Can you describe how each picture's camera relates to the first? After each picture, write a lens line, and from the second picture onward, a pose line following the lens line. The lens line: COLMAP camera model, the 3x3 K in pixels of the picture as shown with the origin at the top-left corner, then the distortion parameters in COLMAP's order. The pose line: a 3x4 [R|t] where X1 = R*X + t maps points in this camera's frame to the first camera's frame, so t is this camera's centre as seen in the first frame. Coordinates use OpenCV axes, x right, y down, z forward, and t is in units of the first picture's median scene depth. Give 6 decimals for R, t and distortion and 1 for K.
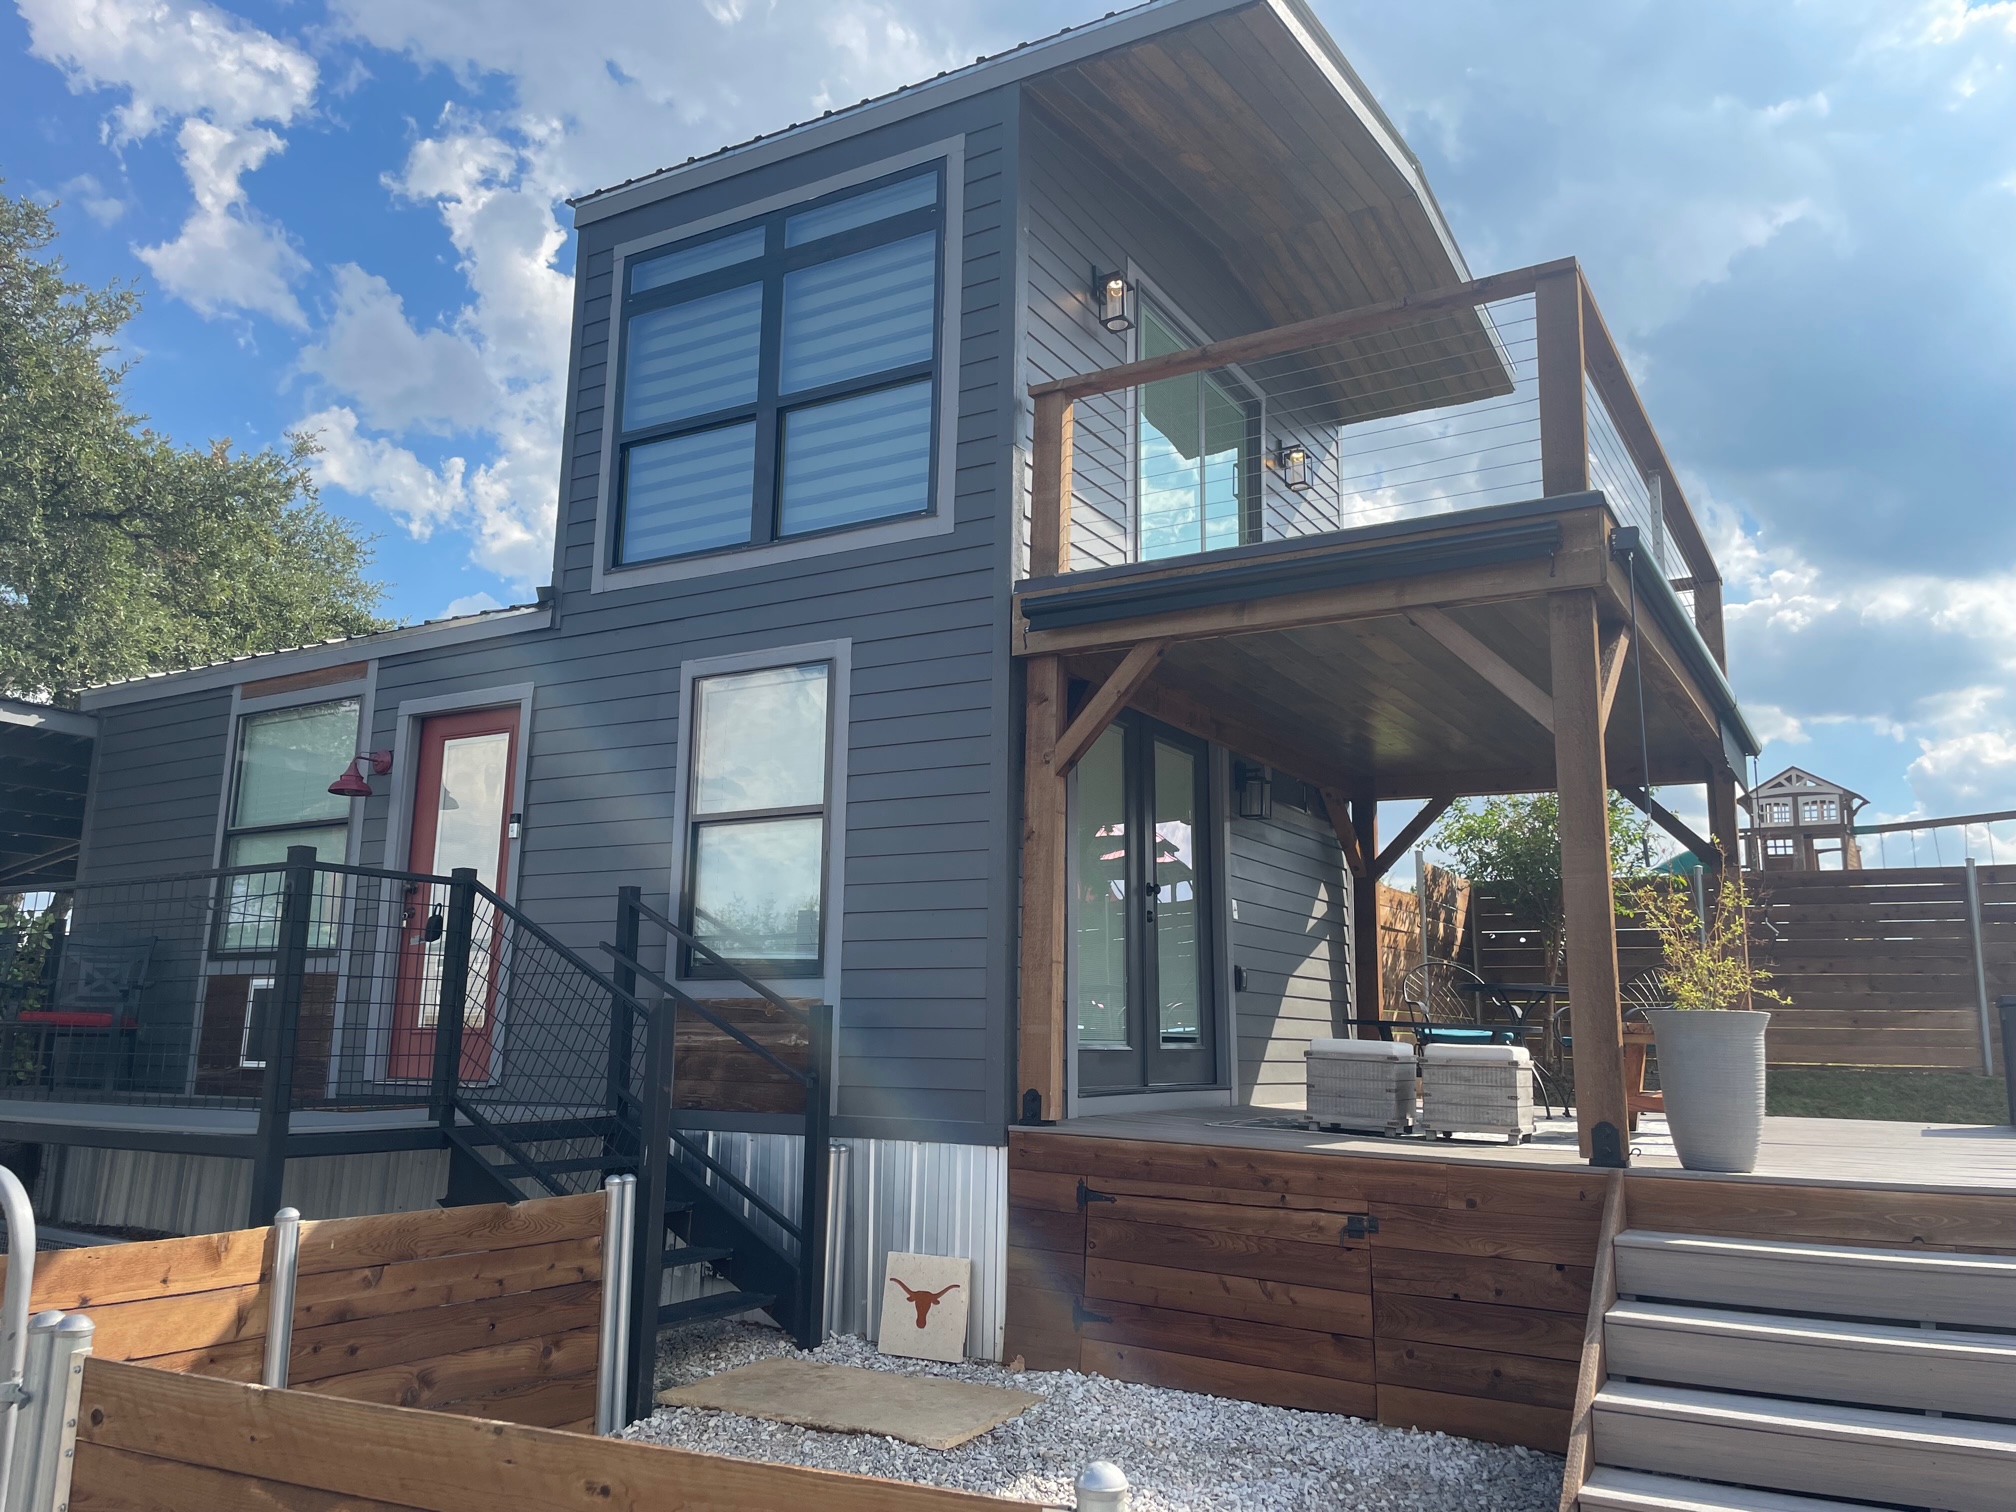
lens RADIAL K [[1522.3, 0, 1010.4], [0, 1522.3, 749.7], [0, 0, 1]] dist [0.083723, -0.110256]
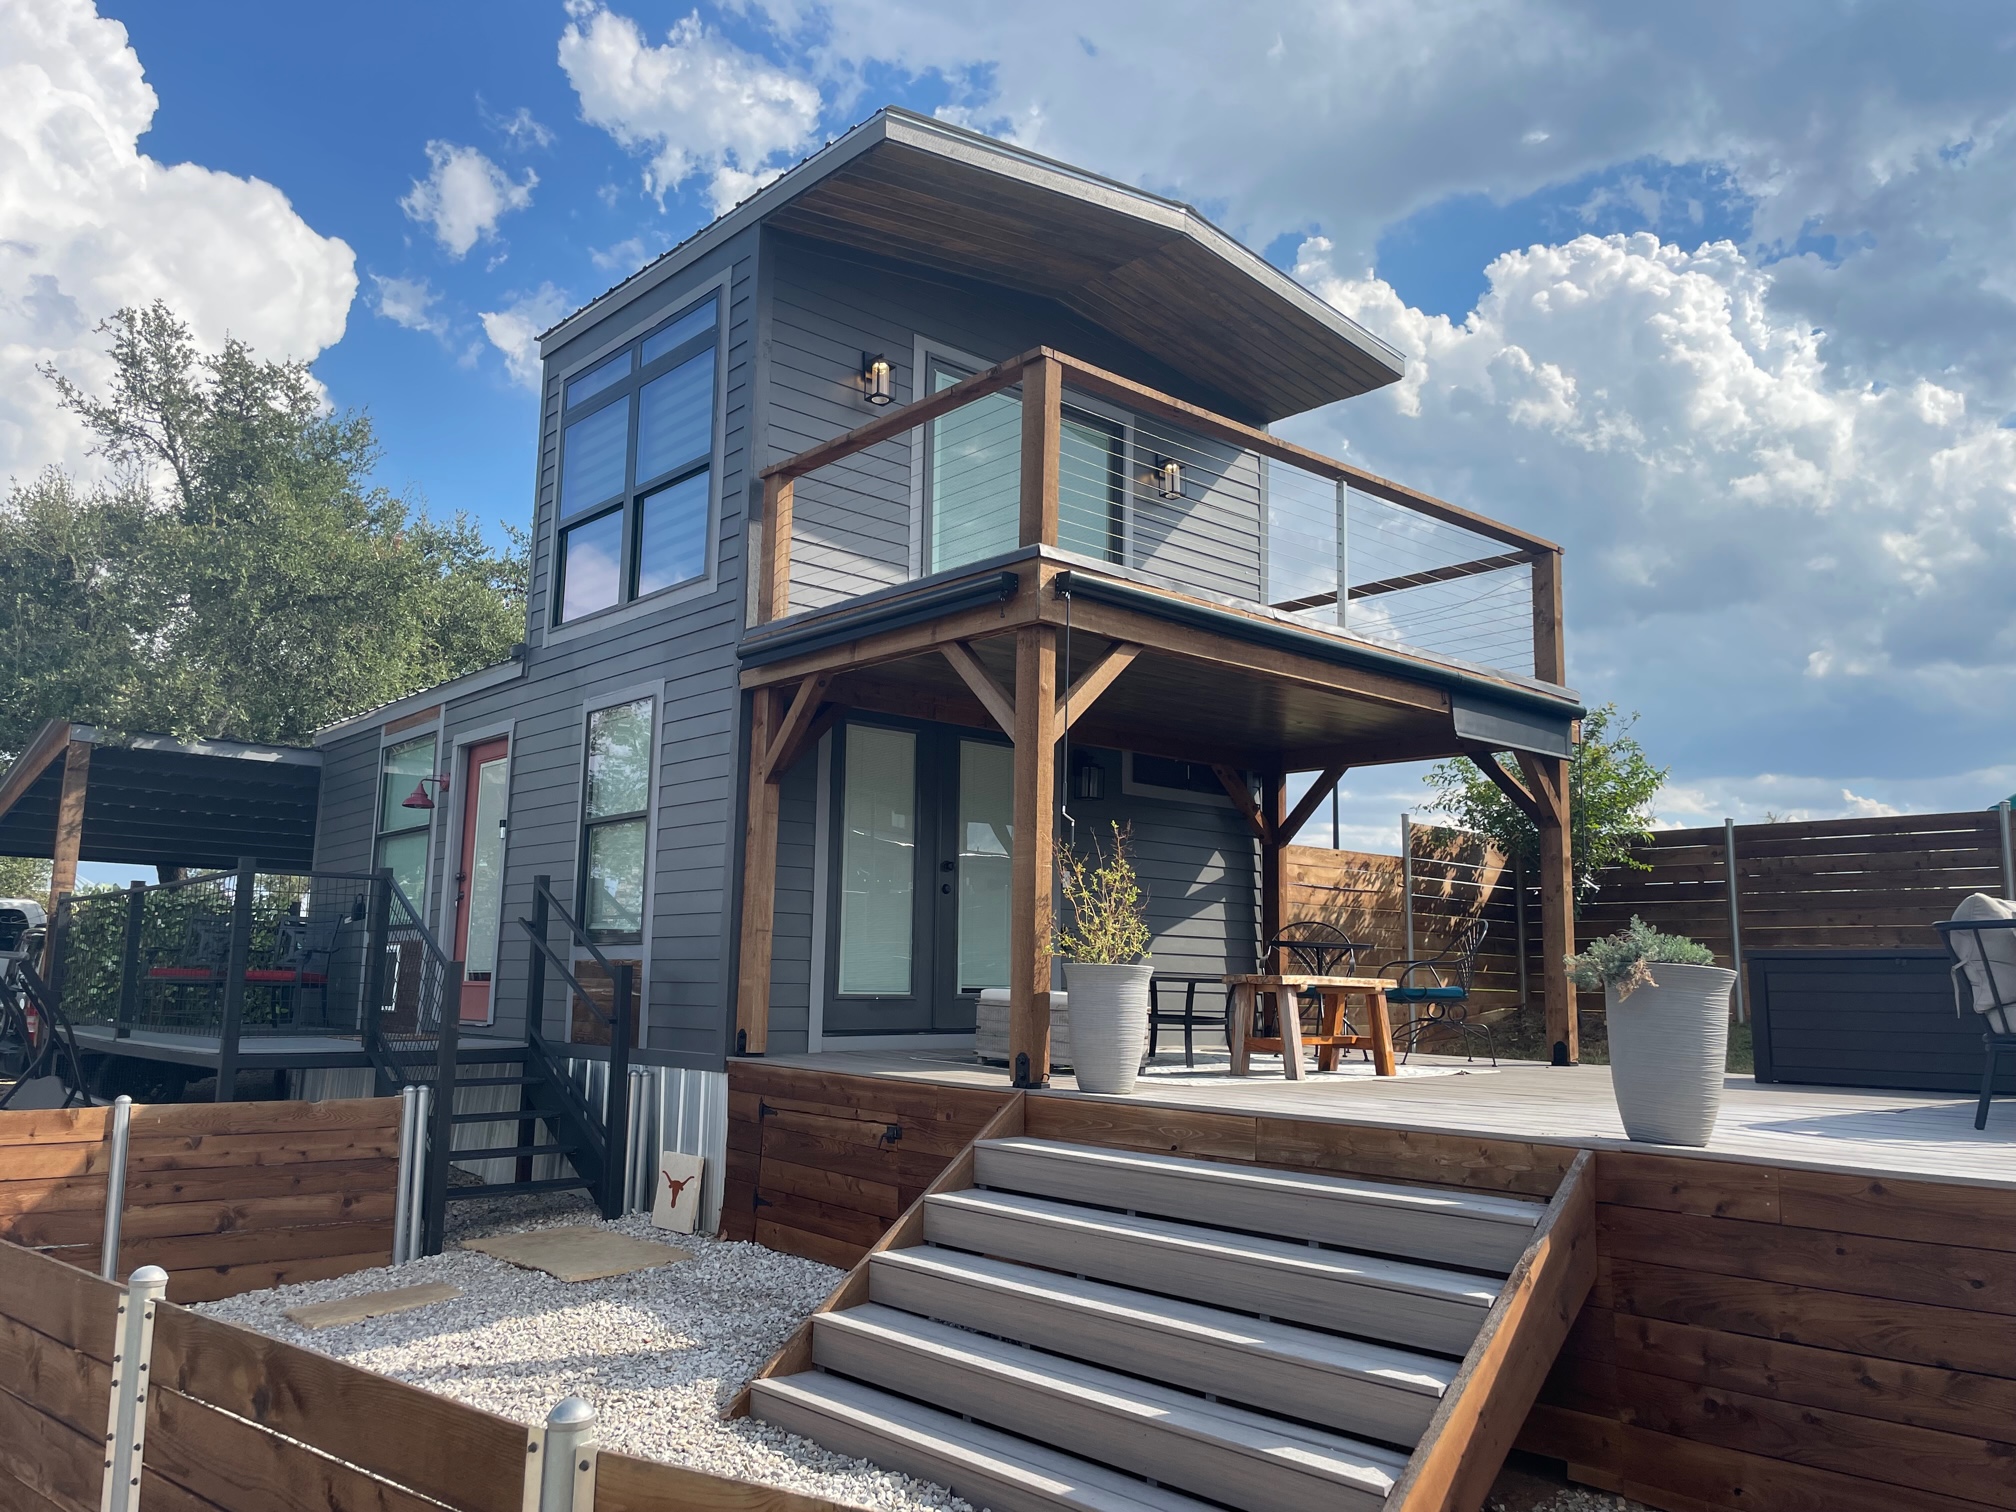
lens RADIAL K [[1522.3, 0, 998.9], [0, 1522.3, 754.1], [0, 0, 1]] dist [0.083723, -0.110256]
pose [[0.949961, -0.046463, -0.308894, 0.621190], [0.056123, 0.998171, 0.022457, -0.025895], [0.307286, -0.038670, 0.950831, -0.149936]]
